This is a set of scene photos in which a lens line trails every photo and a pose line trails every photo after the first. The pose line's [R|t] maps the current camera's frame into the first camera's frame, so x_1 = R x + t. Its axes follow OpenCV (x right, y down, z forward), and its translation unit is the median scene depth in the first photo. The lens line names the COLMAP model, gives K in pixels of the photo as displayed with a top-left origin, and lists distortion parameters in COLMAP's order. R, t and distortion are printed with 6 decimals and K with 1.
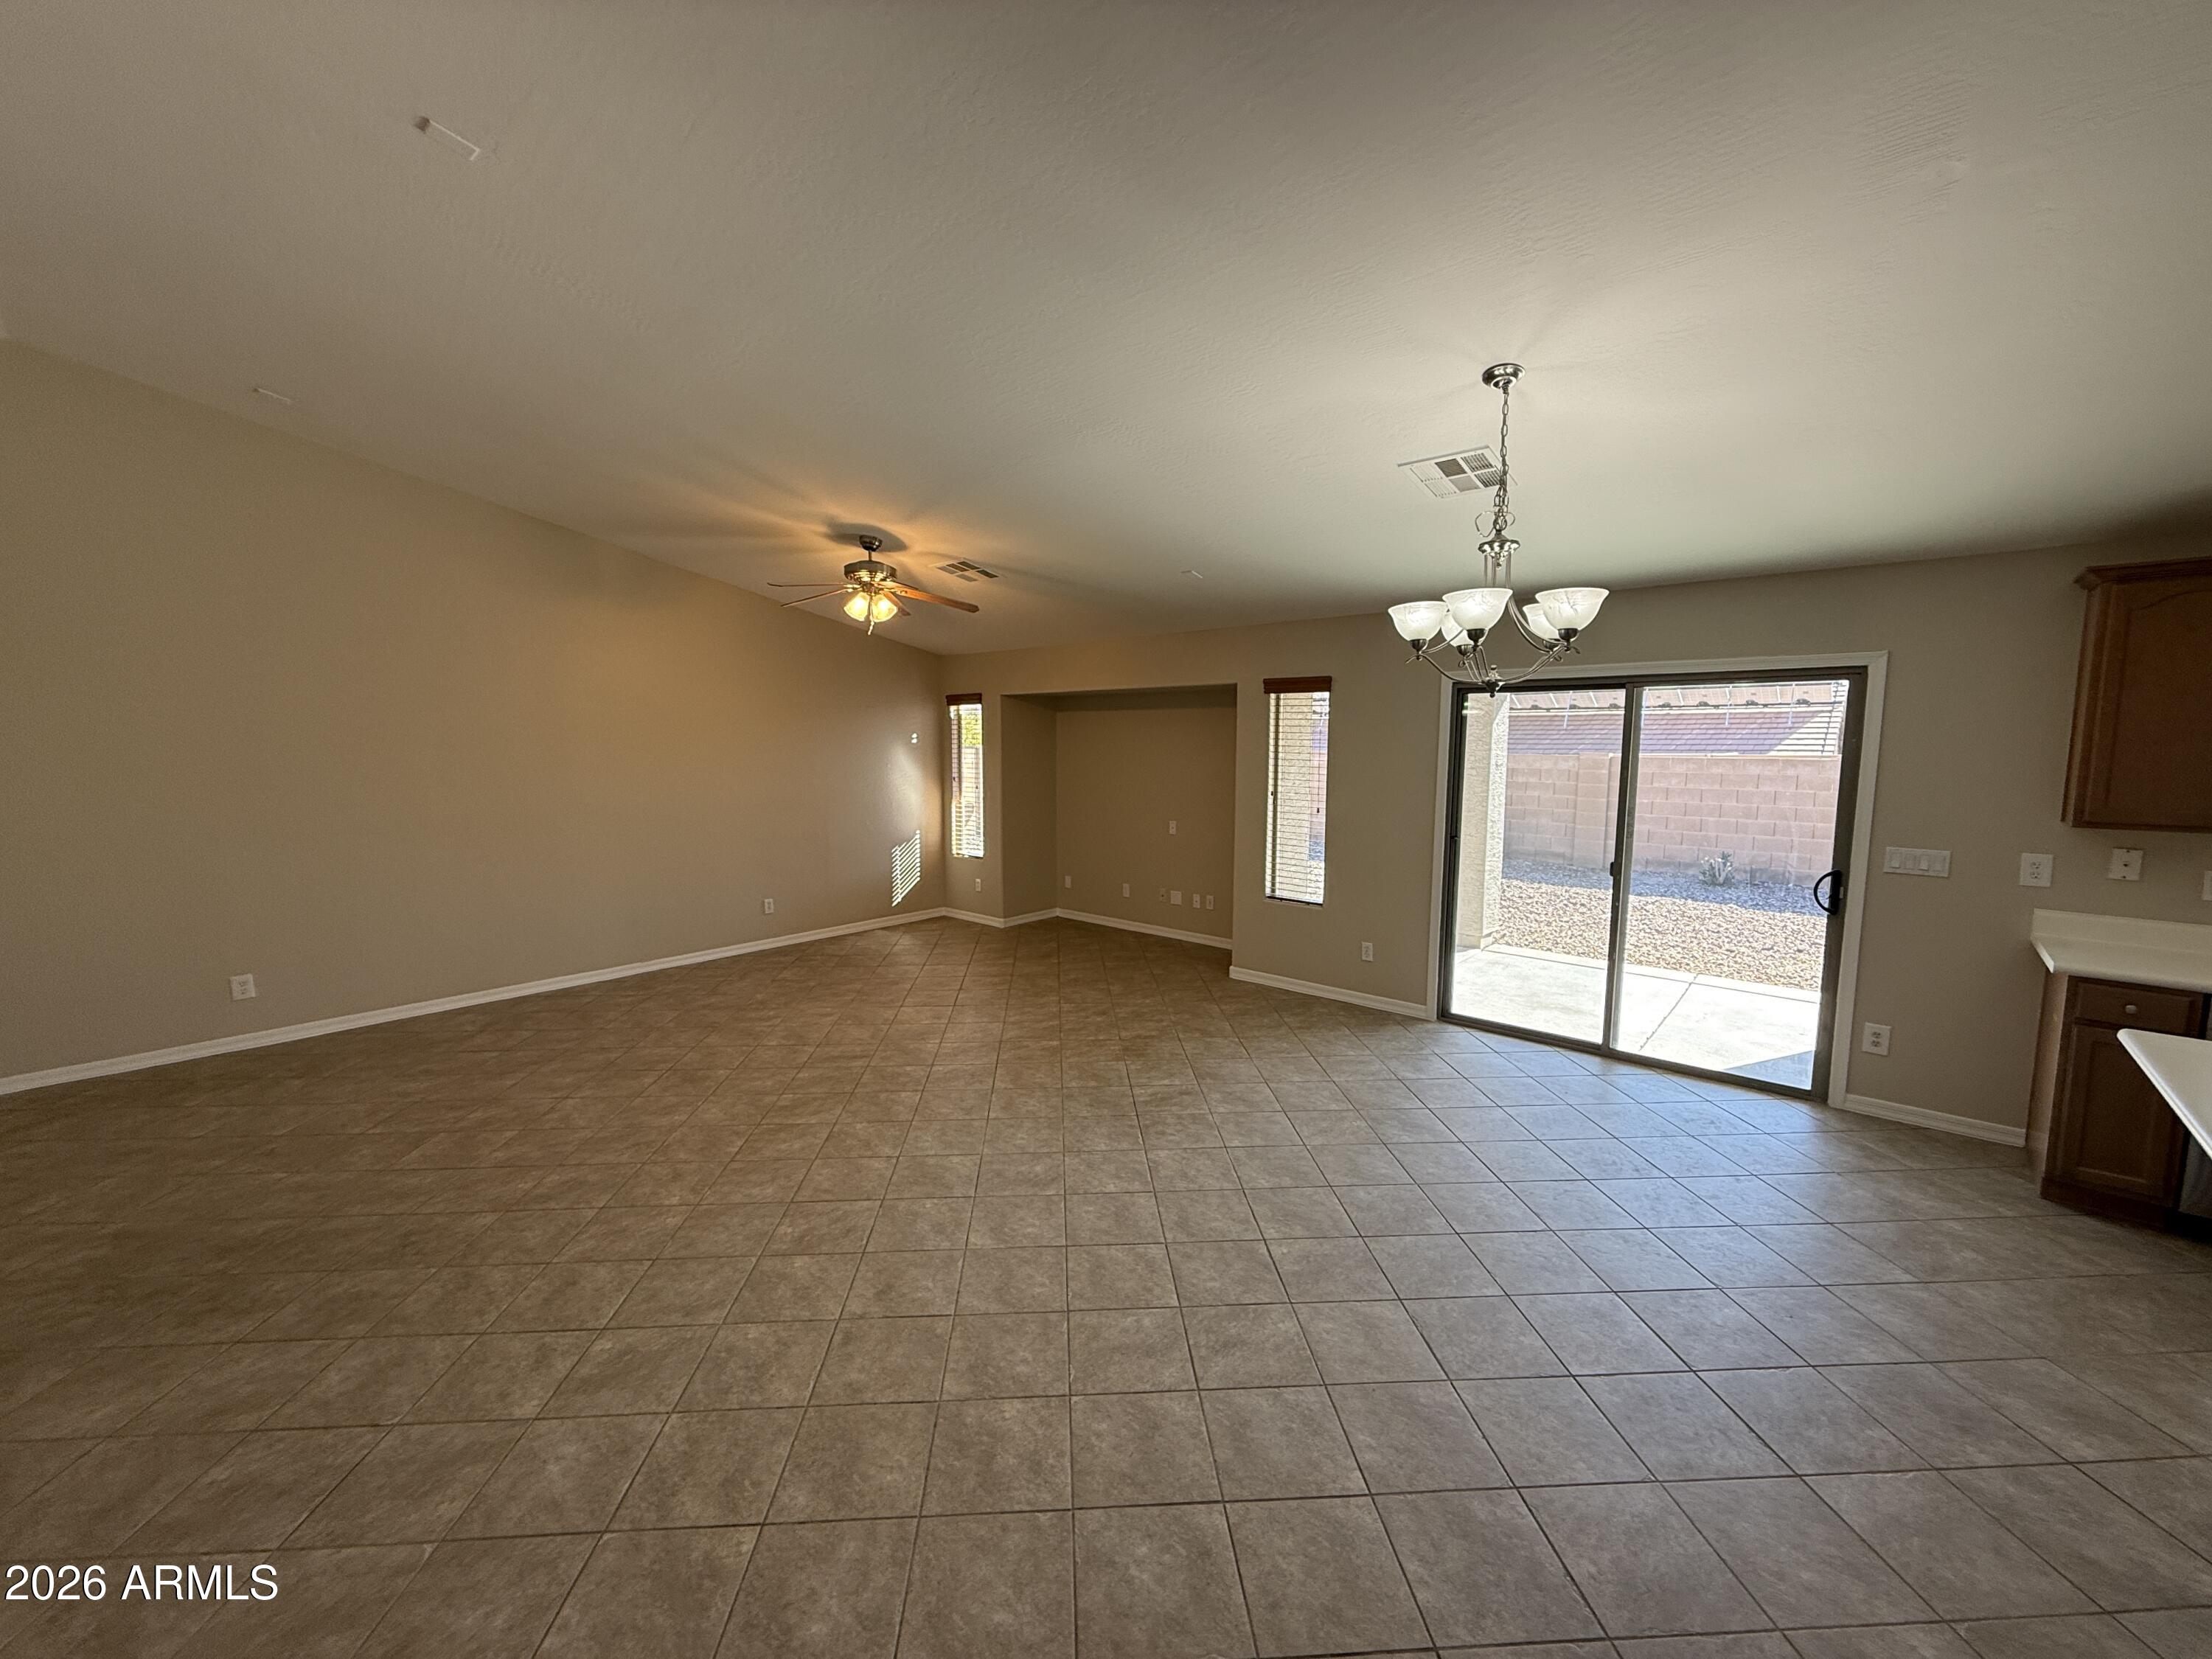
lens RADIAL K [[868.3, 0, 1088.4], [0, 868.3, 821.5], [0, 0, 1]] dist [-0.014756, -0.000143]
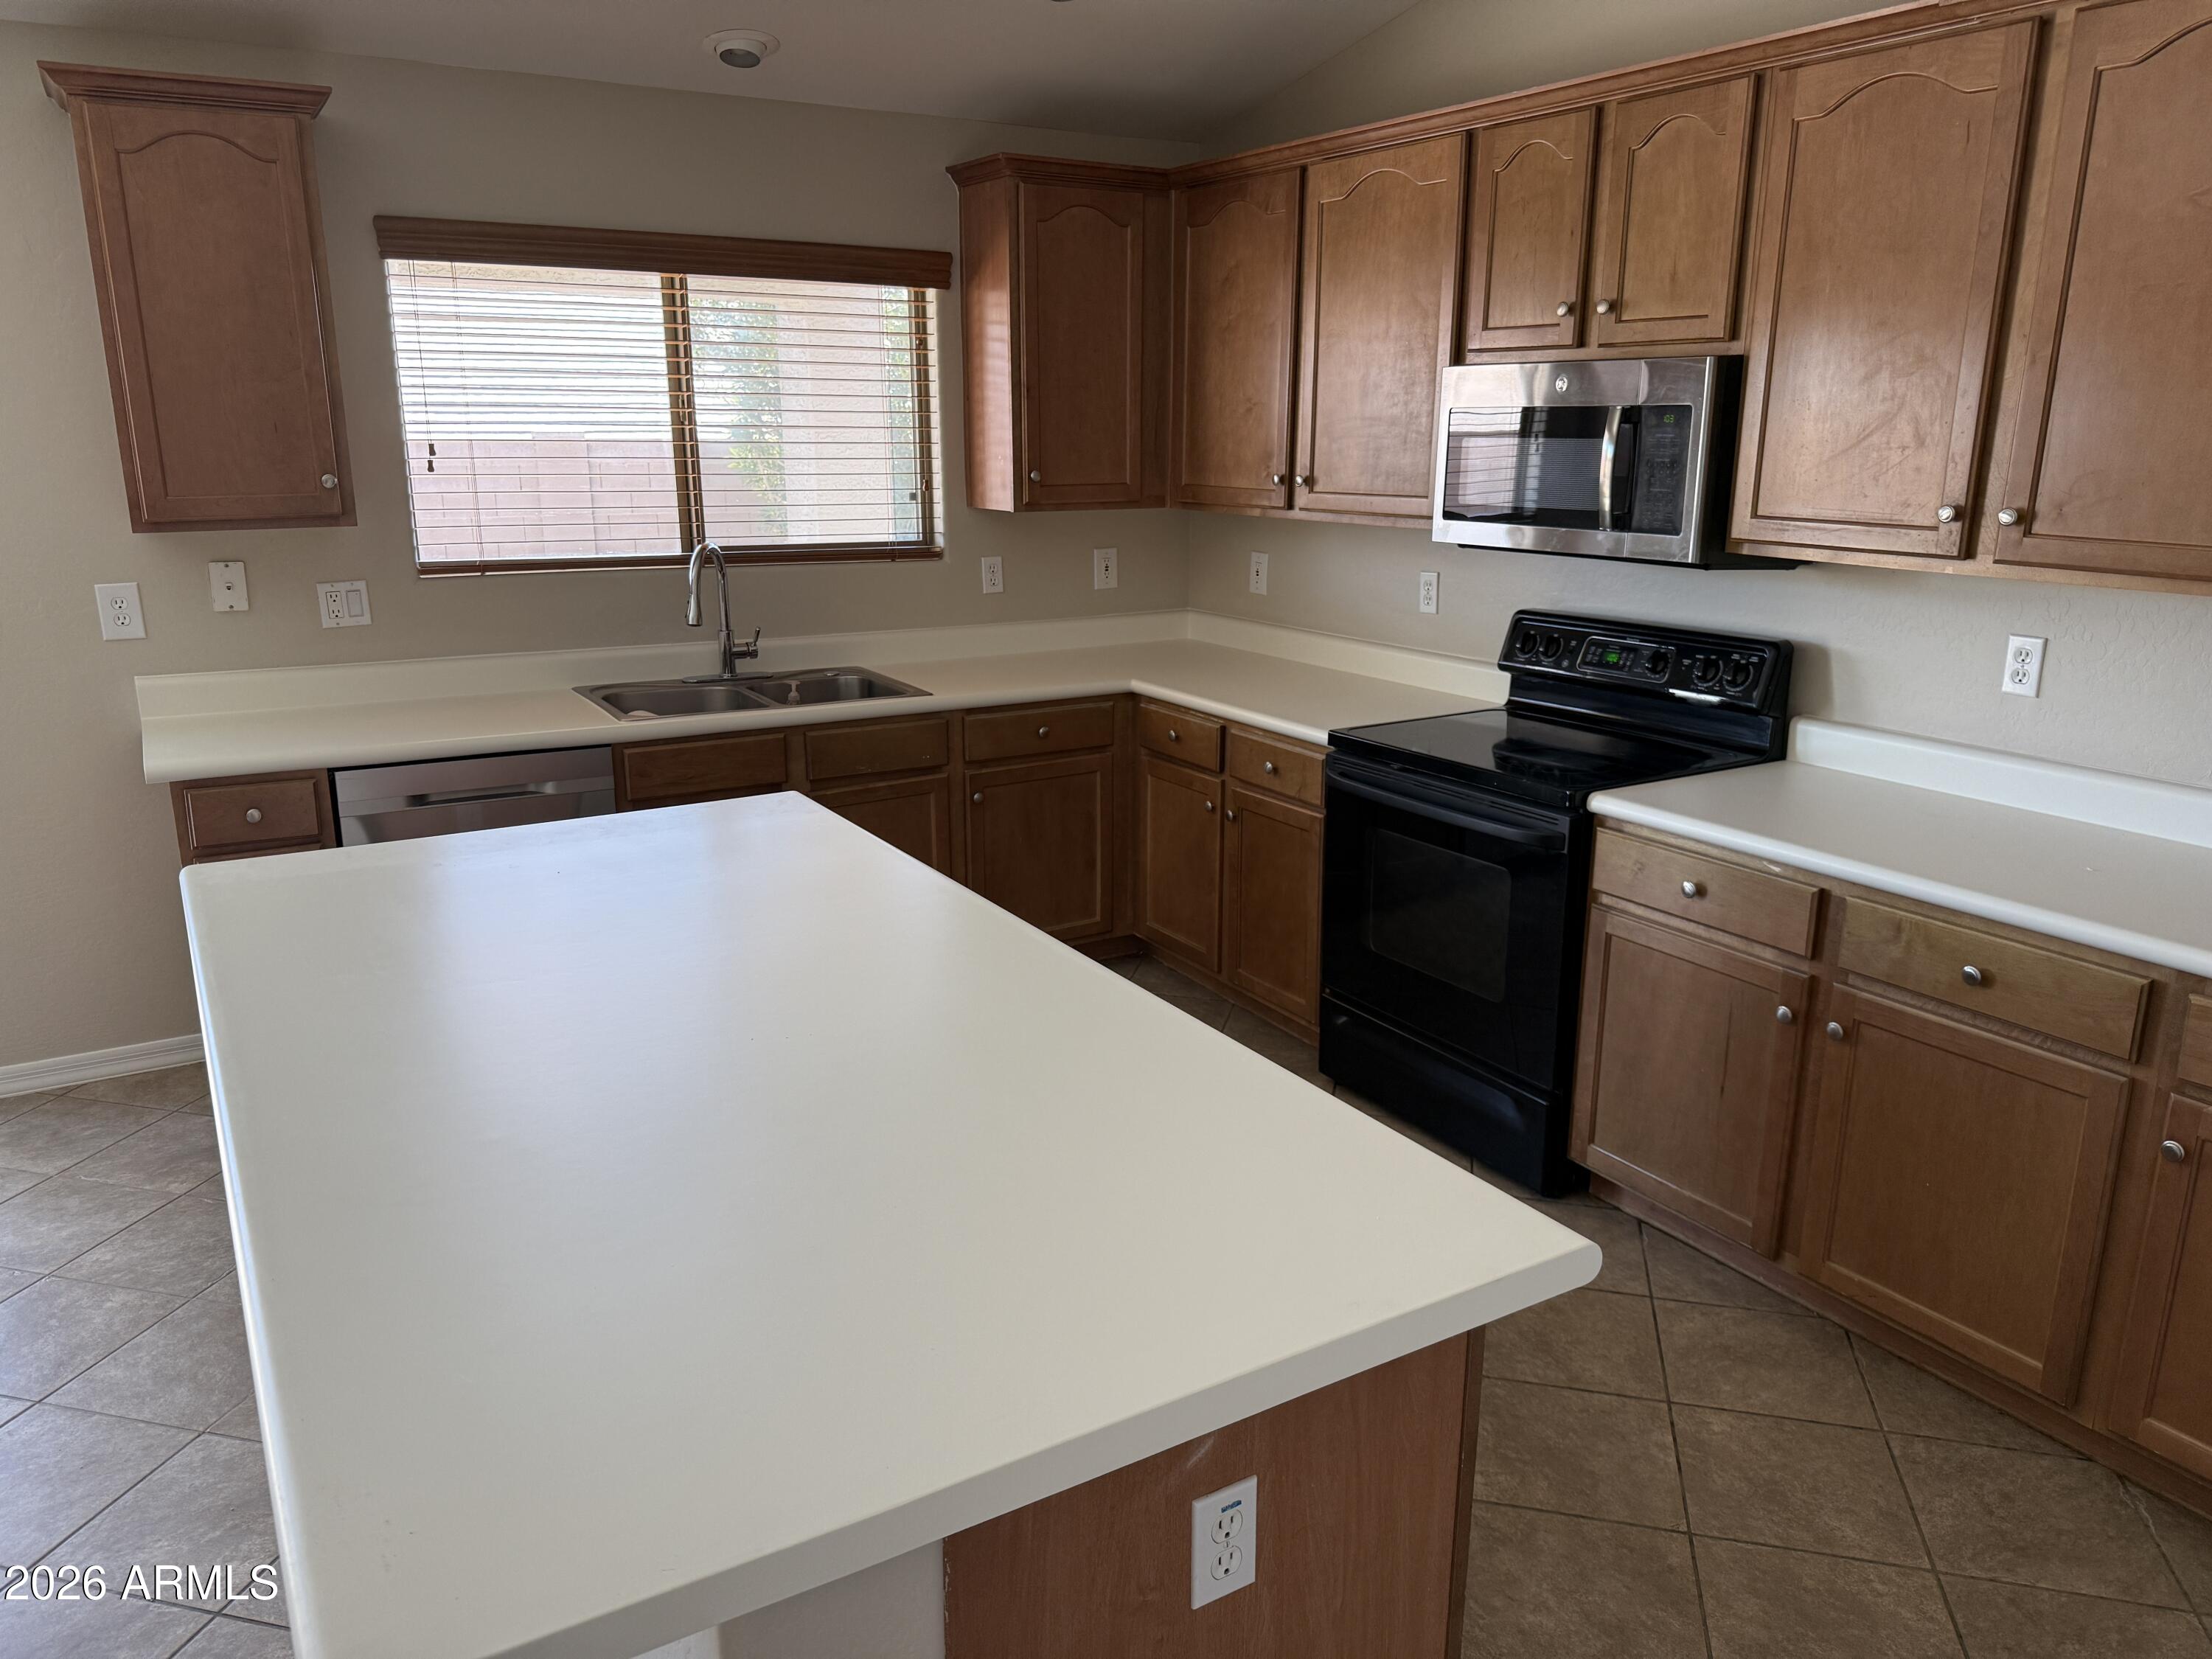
lens RADIAL K [[1586.6, 0, 1145.7], [0, 1586.6, 827.8], [0, 0, 1]] dist [0.061697, -0.103235]
pose [[0.255220, -0.243188, 0.935800, 0.214109], [0.085417, 0.969739, 0.228713, 0.009992], [-0.963103, 0.021561, 0.268270, 0.026928]]
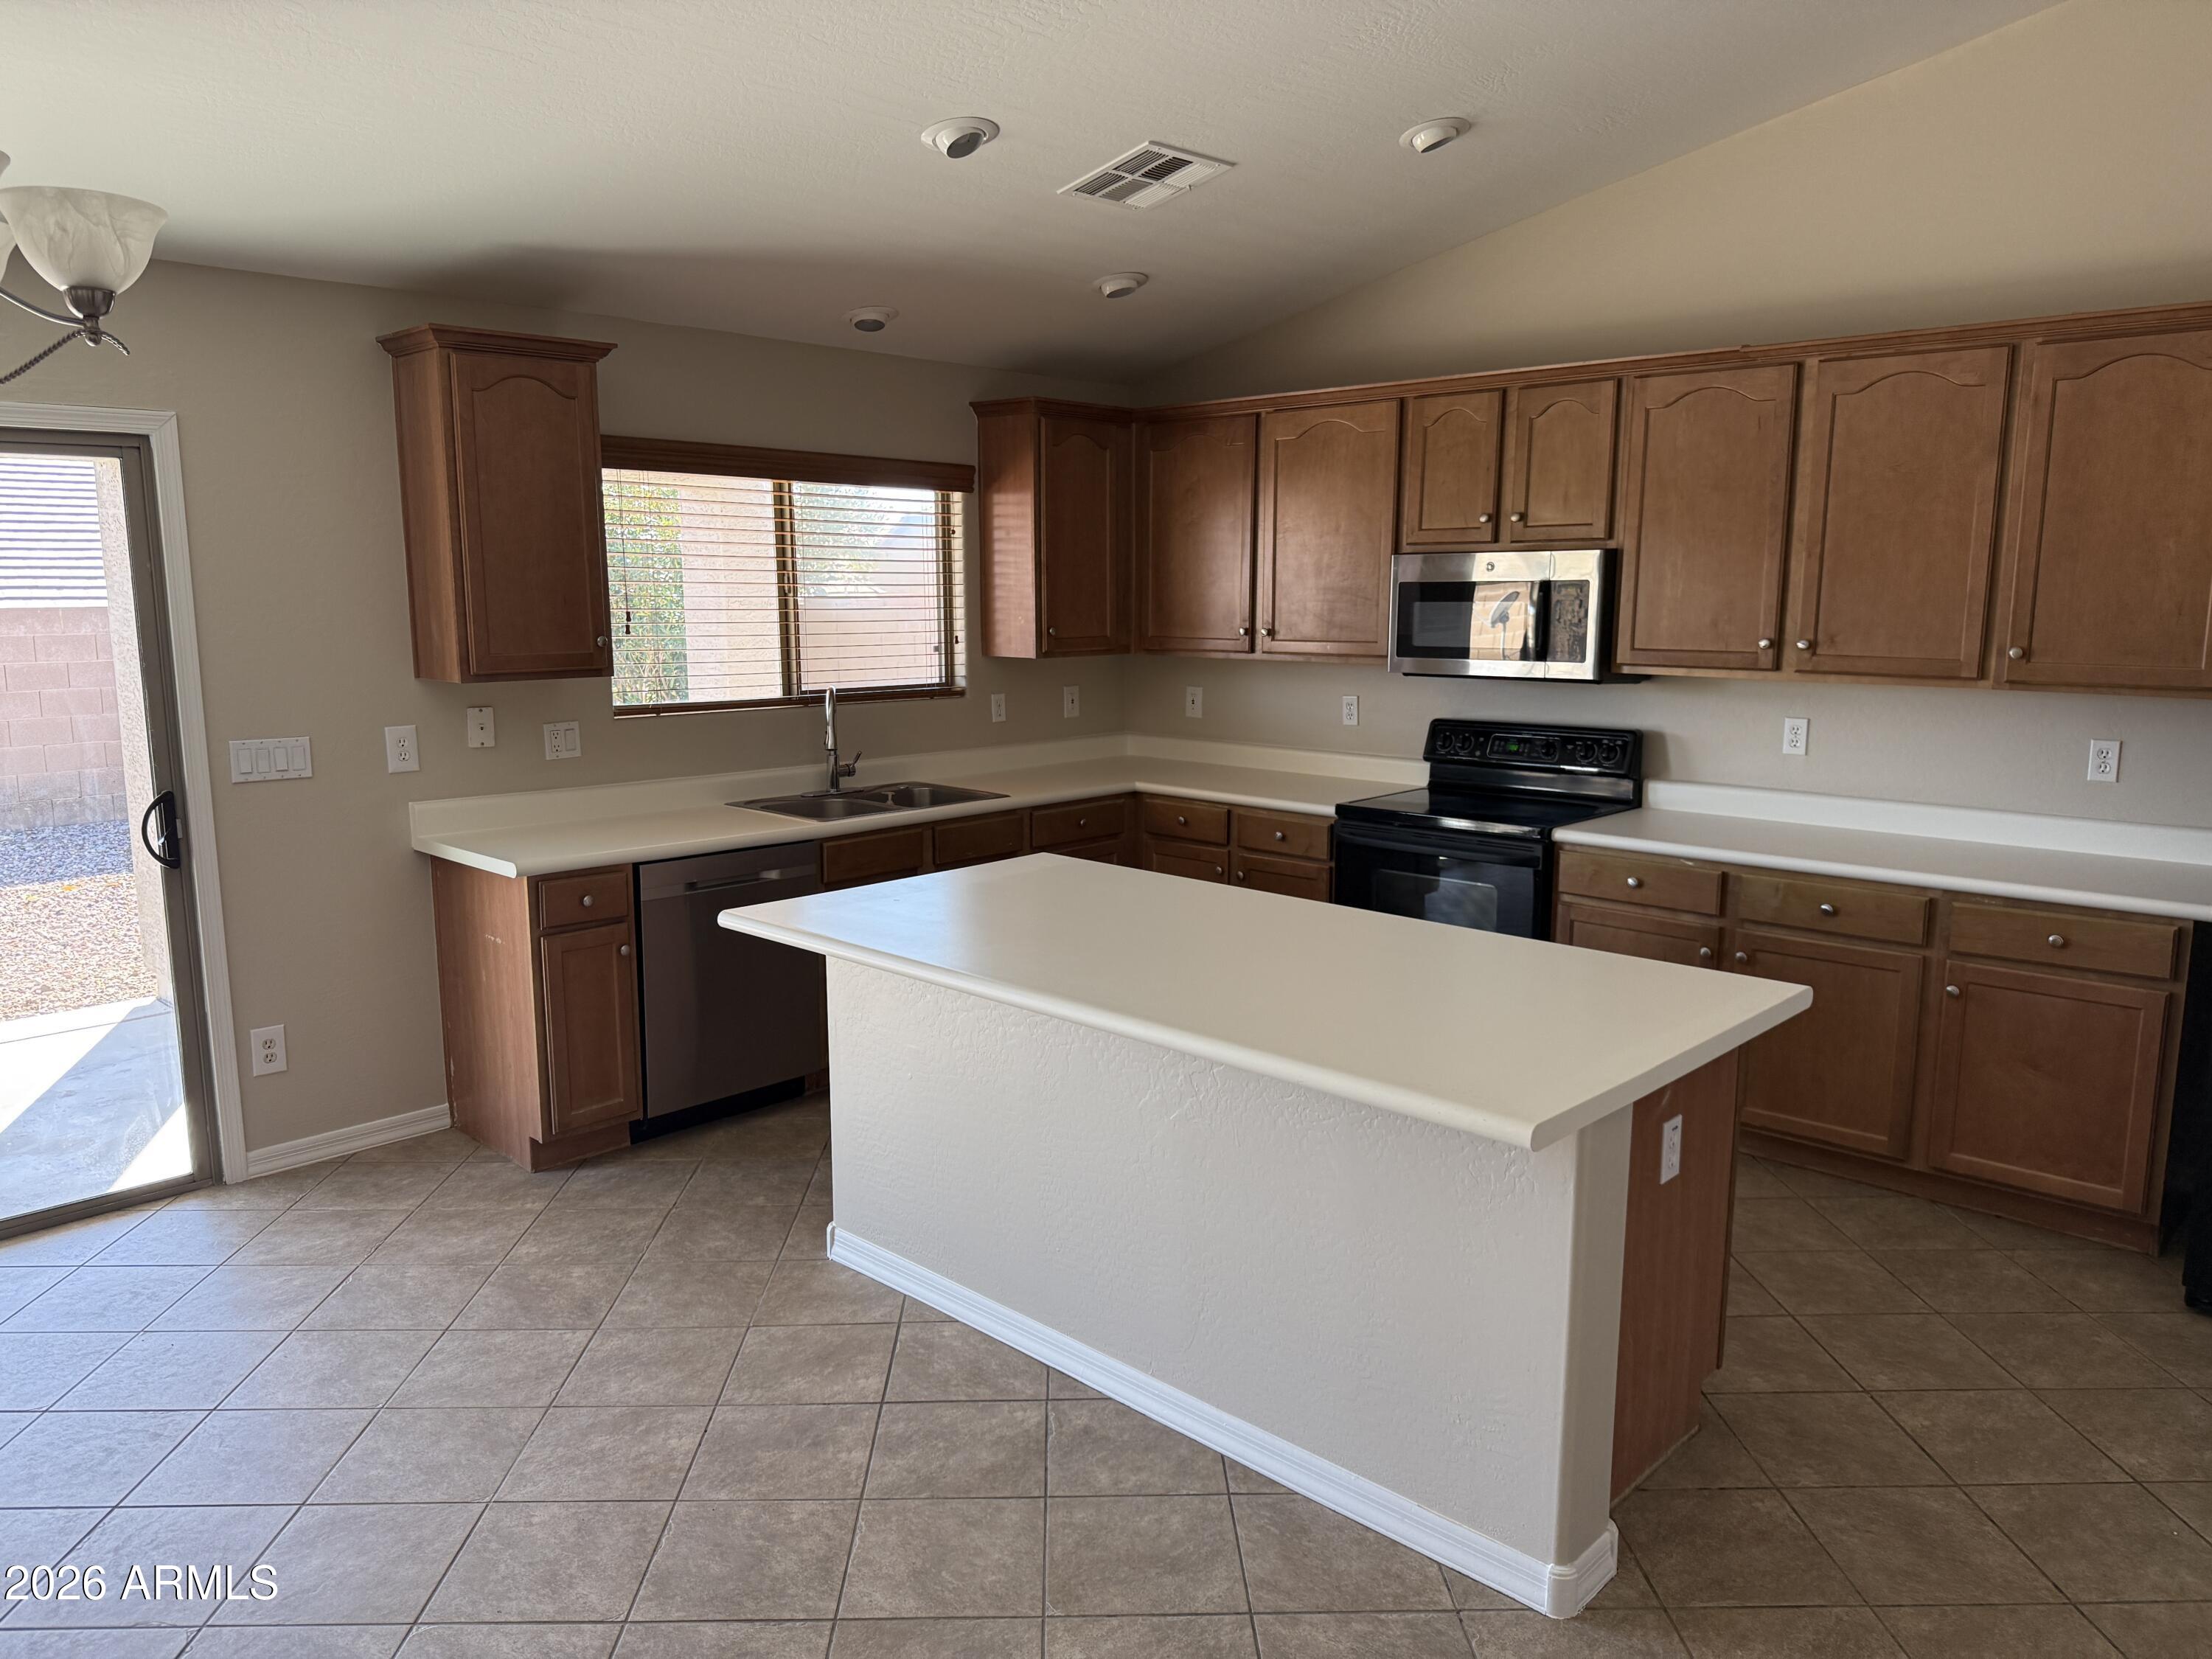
lens RADIAL K [[1540.2, 0, 1108.3], [0, 1540.2, 847.5], [0, 0, 1]] dist [-0.000034, -0.047856]
pose [[-0.007907, -0.170554, 0.985317, -0.160476], [0.091716, 0.981070, 0.170555, -0.025297], [-0.995754, 0.091718, 0.007885, 0.379357]]
